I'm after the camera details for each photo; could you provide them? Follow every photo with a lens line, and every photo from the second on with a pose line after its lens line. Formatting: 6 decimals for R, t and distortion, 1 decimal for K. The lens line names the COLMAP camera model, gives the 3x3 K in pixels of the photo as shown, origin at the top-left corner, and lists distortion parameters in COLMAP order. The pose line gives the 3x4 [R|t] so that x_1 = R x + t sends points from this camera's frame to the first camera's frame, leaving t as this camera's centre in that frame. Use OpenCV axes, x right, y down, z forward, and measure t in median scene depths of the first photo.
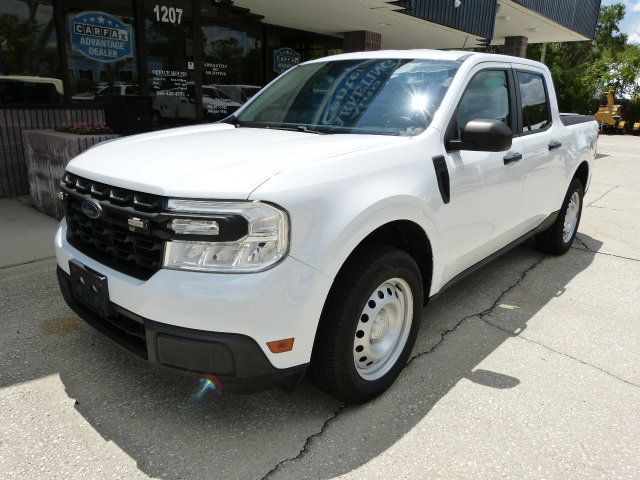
lens RADIAL K [[476.8, 0, 313.1], [0, 476.8, 241.8], [0, 0, 1]] dist [-0.022694, 0.012053]
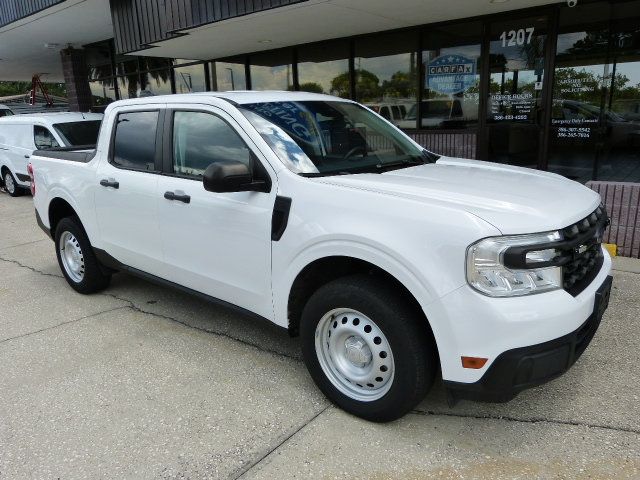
lens RADIAL K [[476.8, 0, 313.1], [0, 476.8, 241.8], [0, 0, 1]] dist [-0.022694, 0.012053]
pose [[0.054004, 0.222752, -0.973378, 0.772118], [-0.244286, 0.948127, 0.203420, -0.190233], [0.968198, 0.226797, 0.105618, 0.632909]]
